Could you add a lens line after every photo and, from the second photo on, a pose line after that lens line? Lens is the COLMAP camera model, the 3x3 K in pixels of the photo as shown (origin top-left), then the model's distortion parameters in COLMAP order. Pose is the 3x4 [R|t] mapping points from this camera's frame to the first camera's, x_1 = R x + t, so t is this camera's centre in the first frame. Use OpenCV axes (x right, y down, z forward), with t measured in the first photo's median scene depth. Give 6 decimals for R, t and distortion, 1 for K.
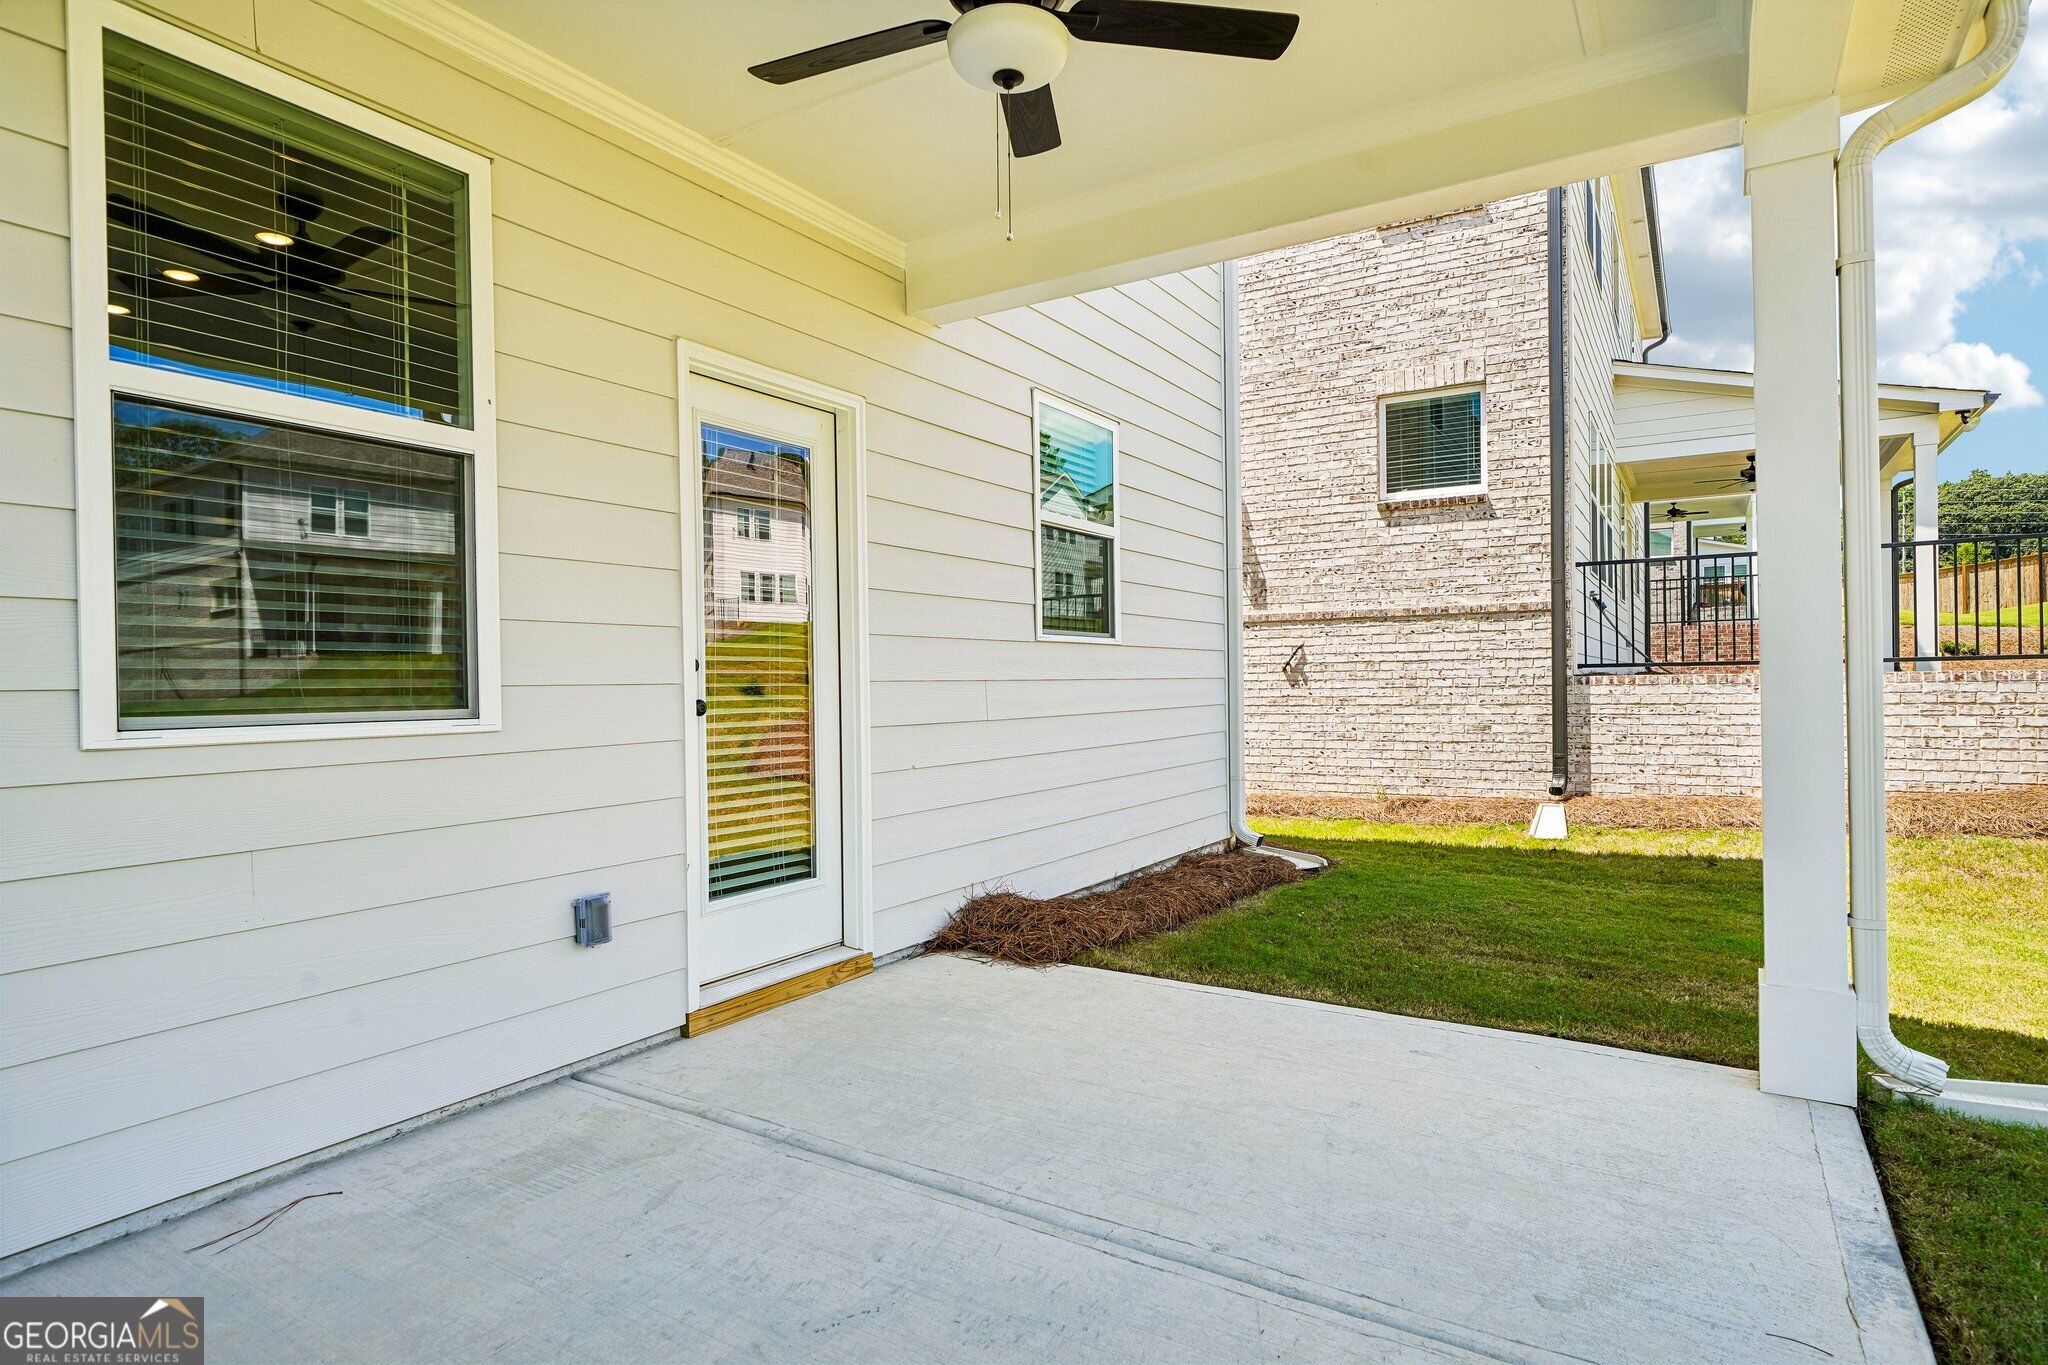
lens RADIAL K [[1150.8, 0, 1016.3], [0, 1150.8, 685.1], [0, 0, 1]] dist [-0.003402, 0.001795]
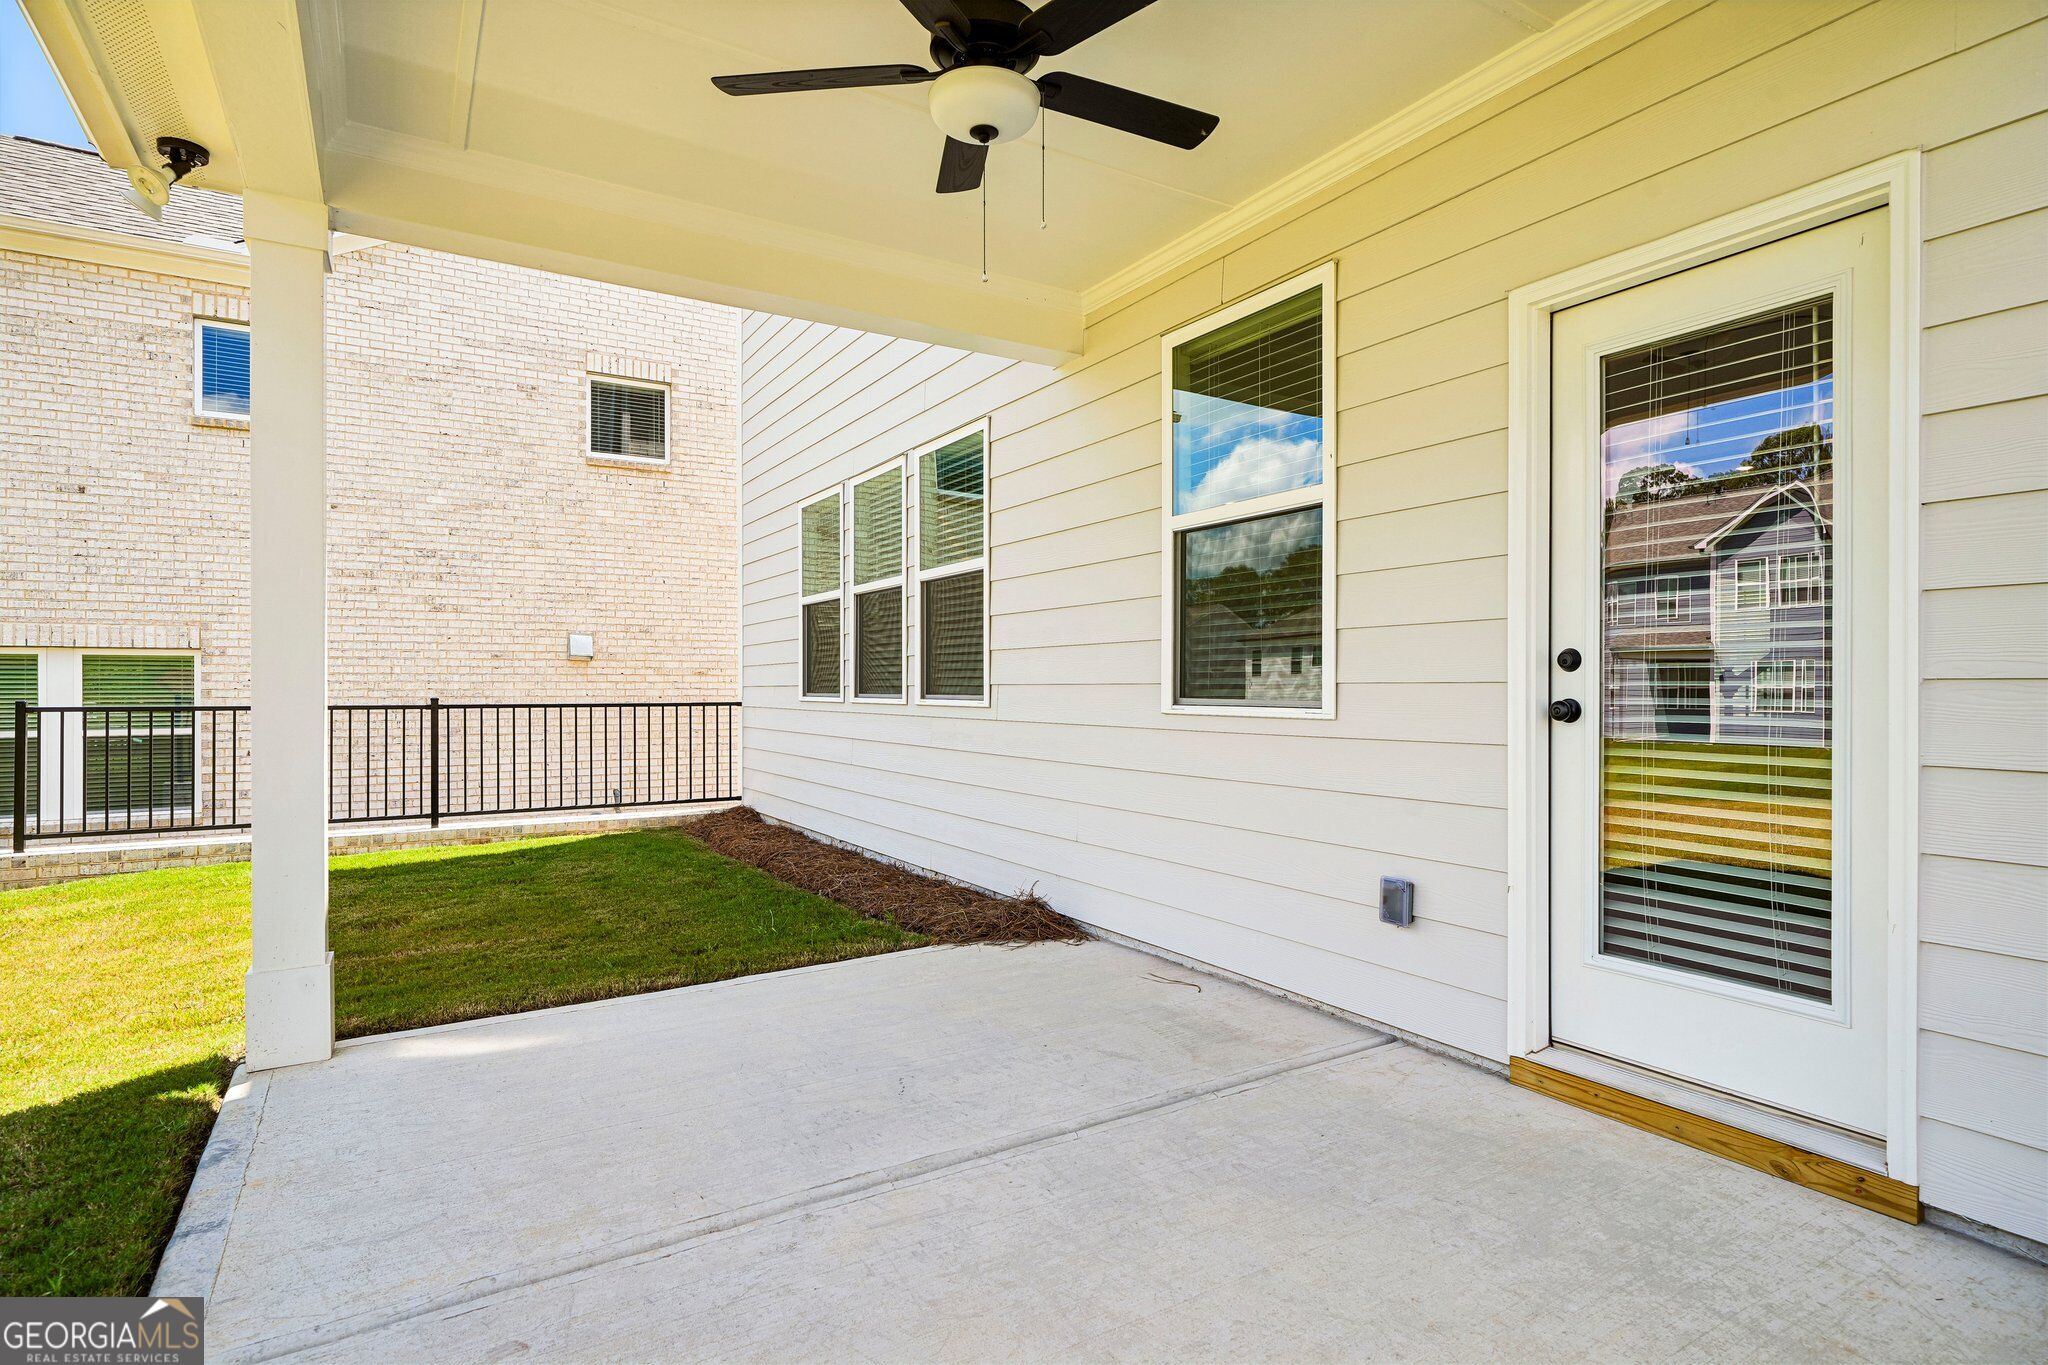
lens RADIAL K [[1057.8, 0, 1019.5], [0, 1057.8, 682.7], [0, 0, 1]] dist [0.004926, 0.000255]
pose [[-0.470551, 0.012880, -0.882279, 0.746882], [0.007441, 0.999916, 0.010628, -0.015336], [0.882341, -0.001564, -0.470608, 1.288595]]
